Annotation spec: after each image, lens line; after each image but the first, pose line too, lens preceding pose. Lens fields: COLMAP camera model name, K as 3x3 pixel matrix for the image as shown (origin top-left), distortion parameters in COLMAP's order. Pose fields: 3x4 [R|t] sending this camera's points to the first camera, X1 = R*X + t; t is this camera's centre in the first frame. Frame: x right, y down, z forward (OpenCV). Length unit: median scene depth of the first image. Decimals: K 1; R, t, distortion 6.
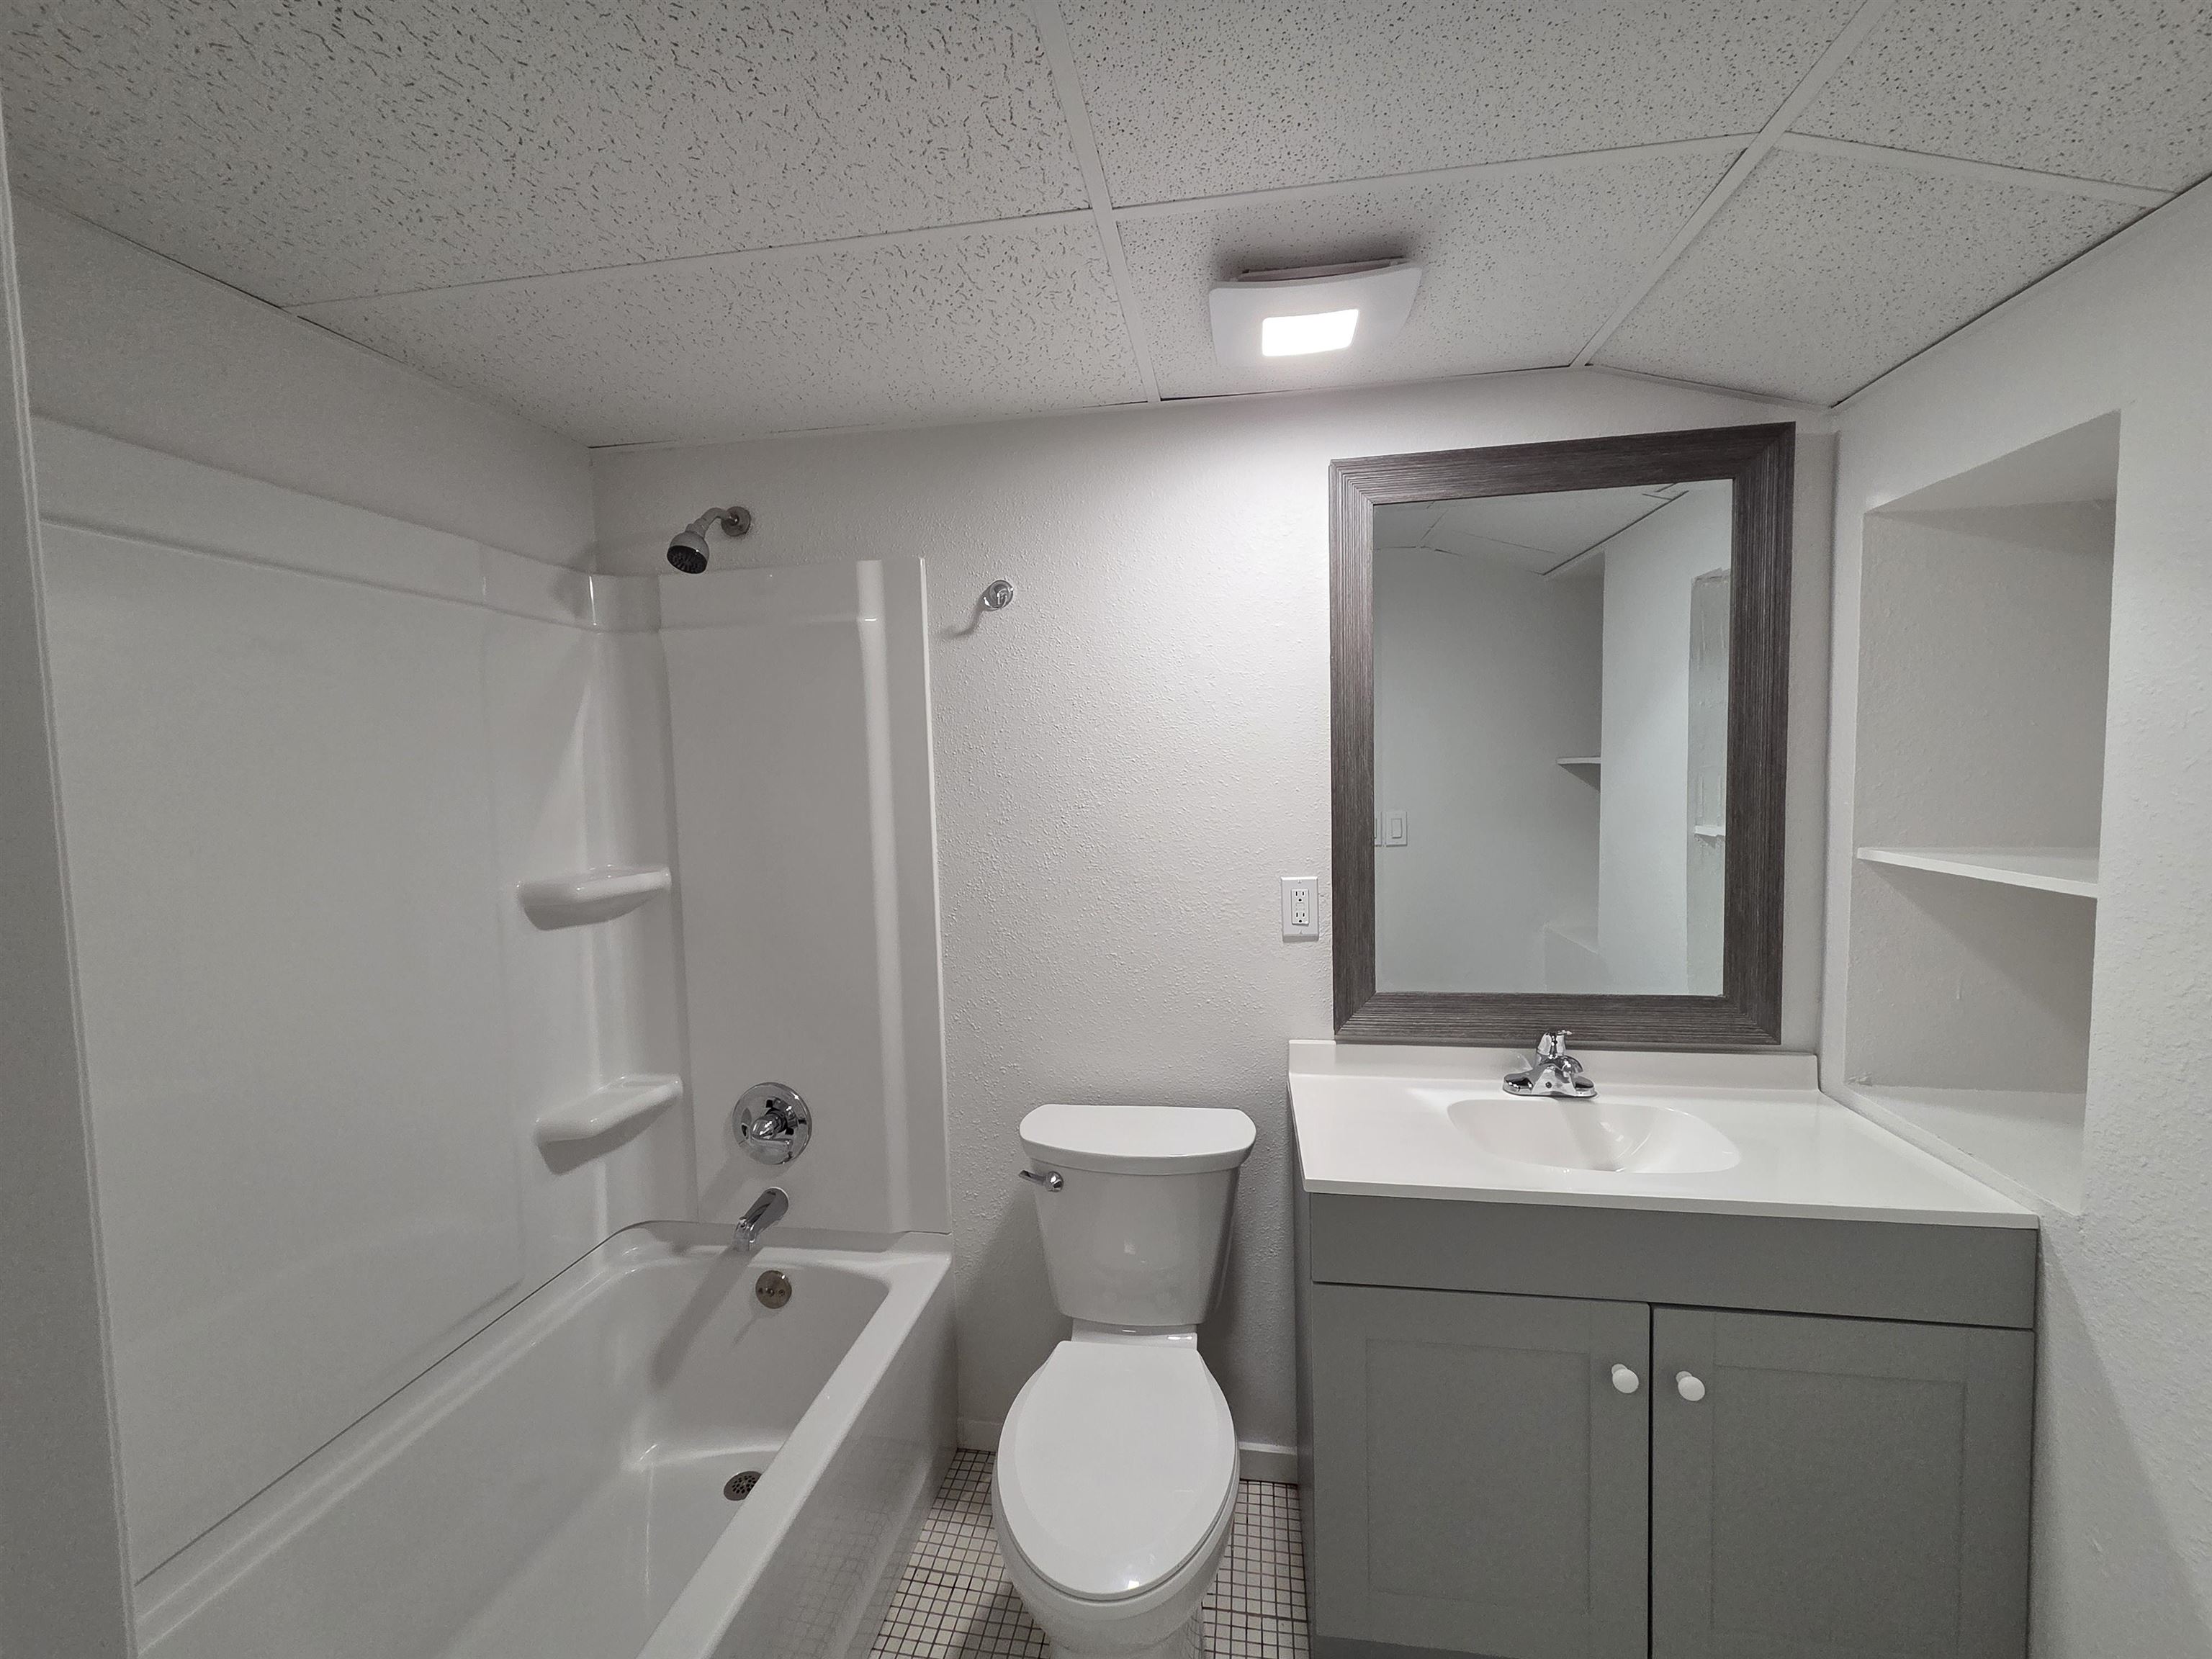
lens RADIAL K [[907.0, 0, 1111.6], [0, 907.0, 821.3], [0, 0, 1]] dist [0.000832, -0.000031]
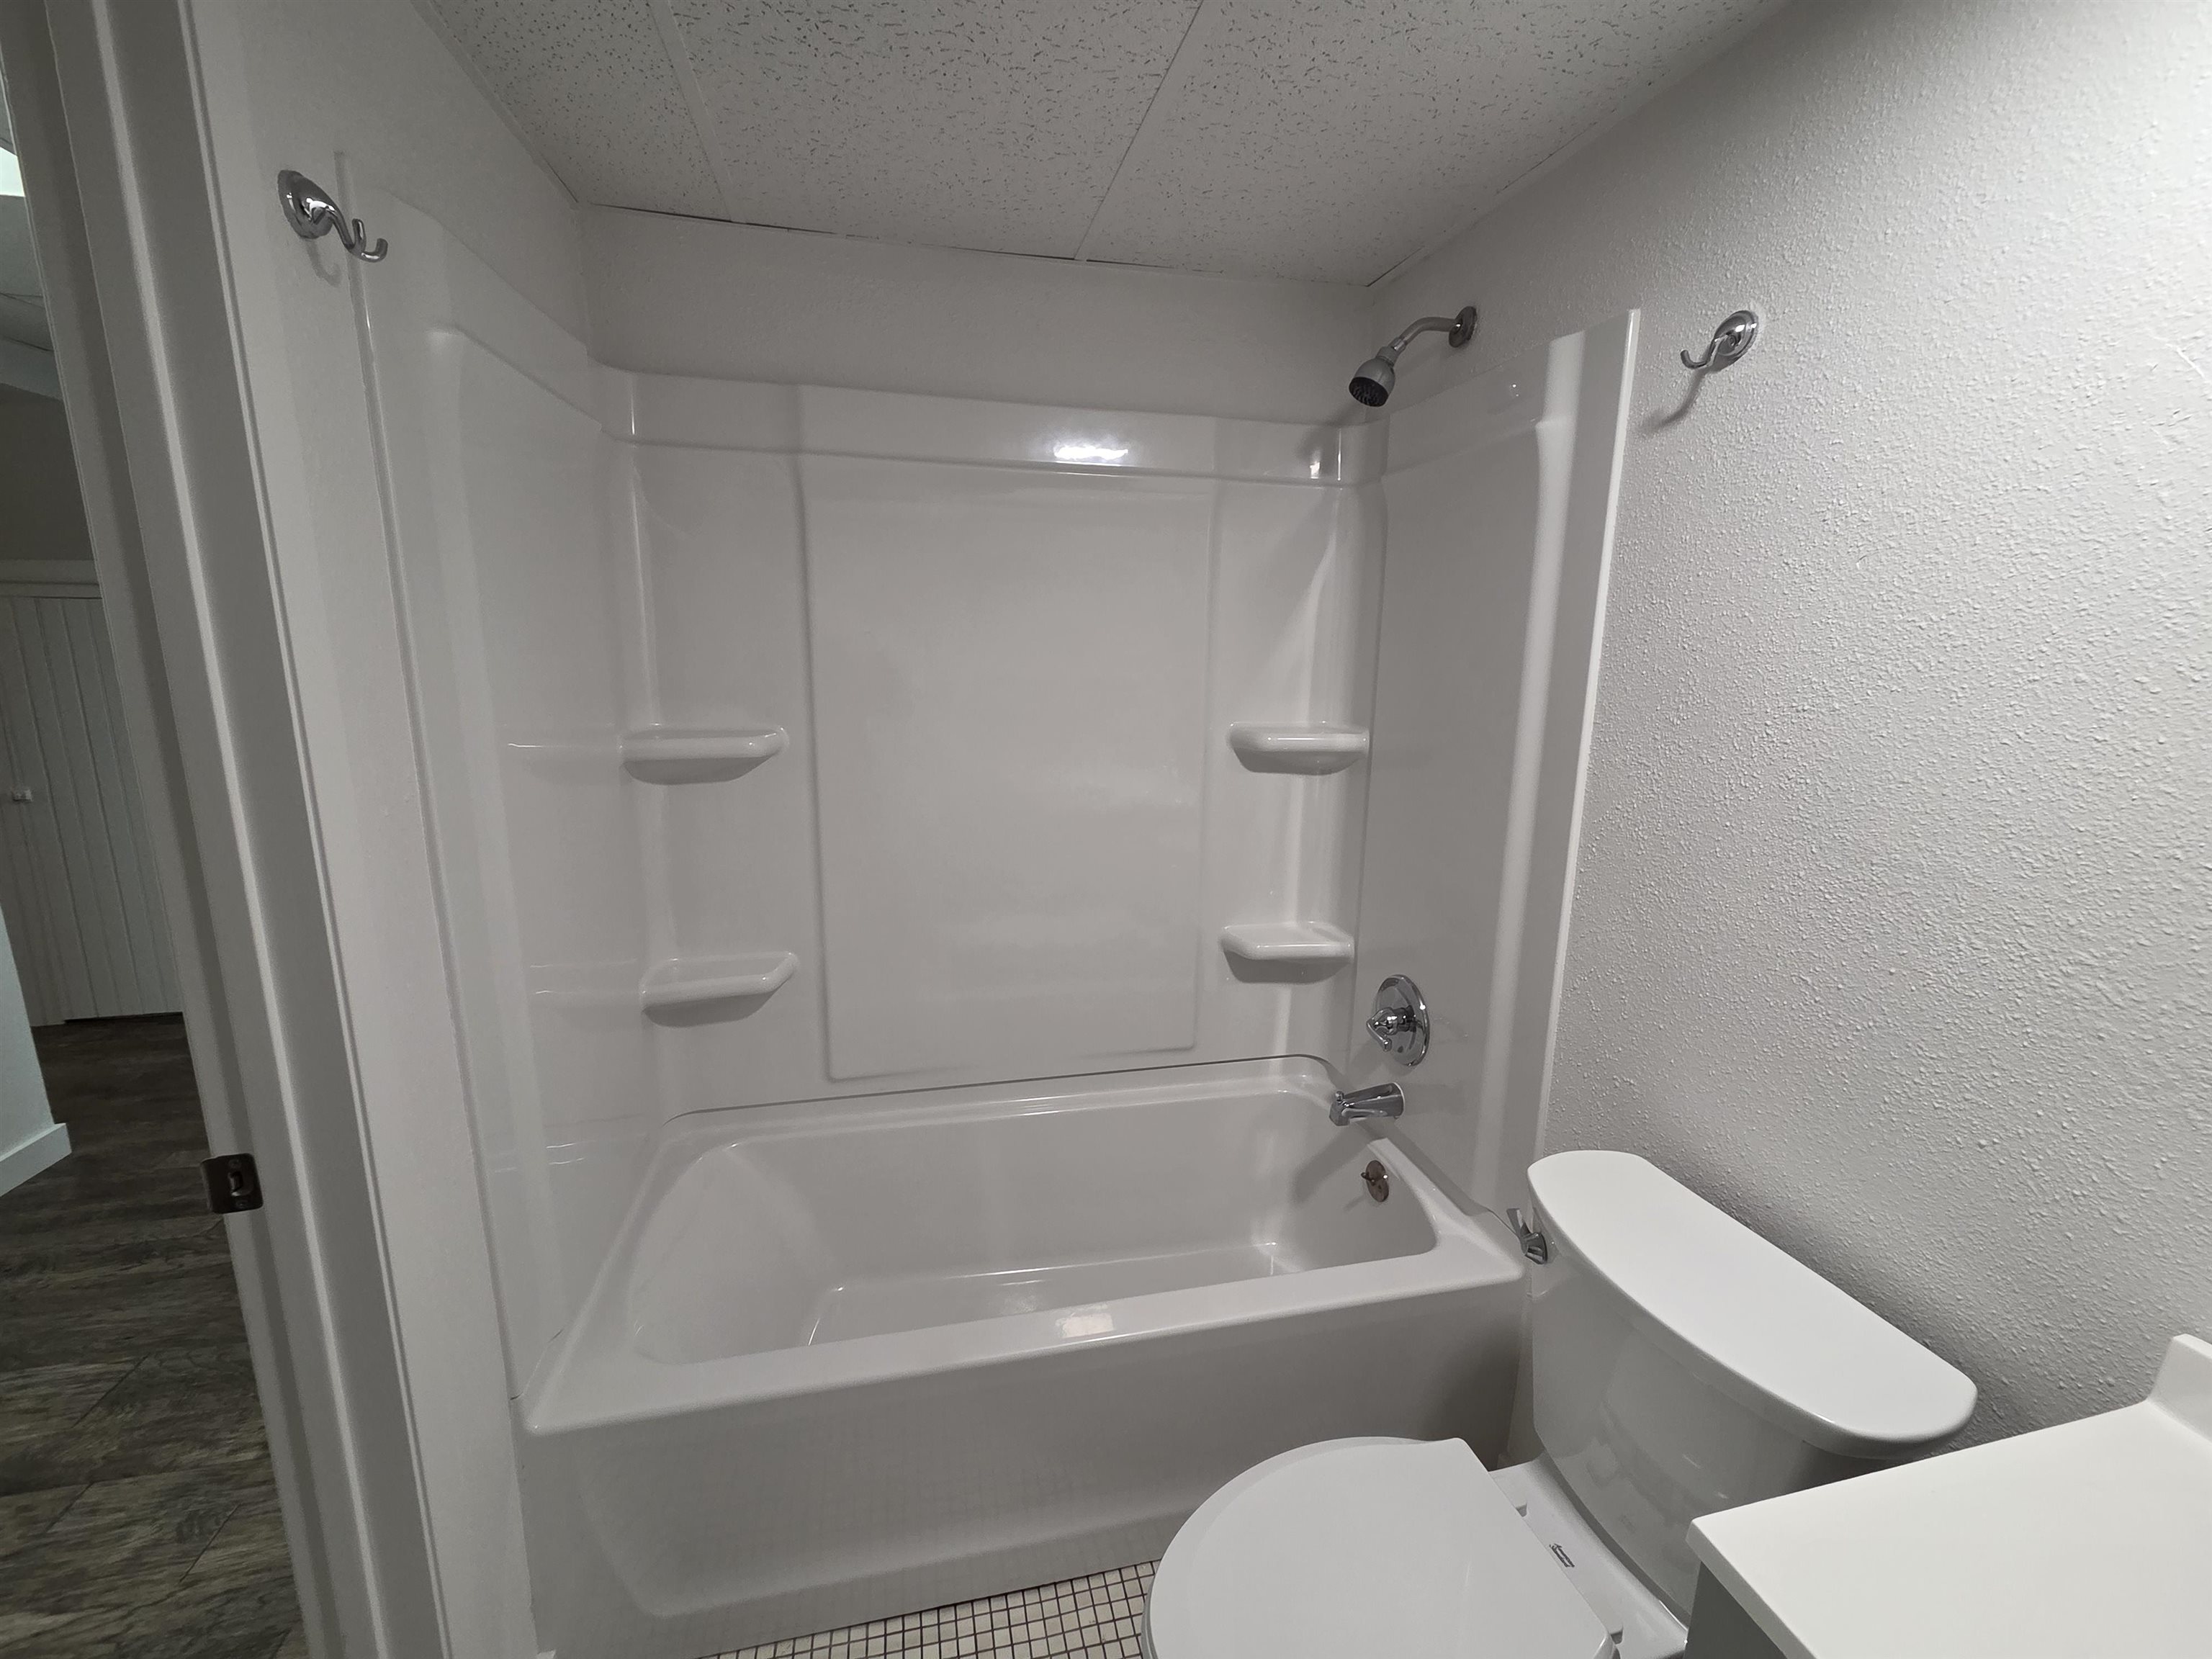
lens RADIAL K [[907.0, 0, 1109.8], [0, 907.0, 829.4], [0, 0, 1]] dist [0.000832, -0.000031]
pose [[0.368838, 0.216744, -0.903870, 0.323712], [-0.082897, 0.976228, 0.200267, -0.019356], [0.925790, 0.001062, 0.378038, 0.383255]]
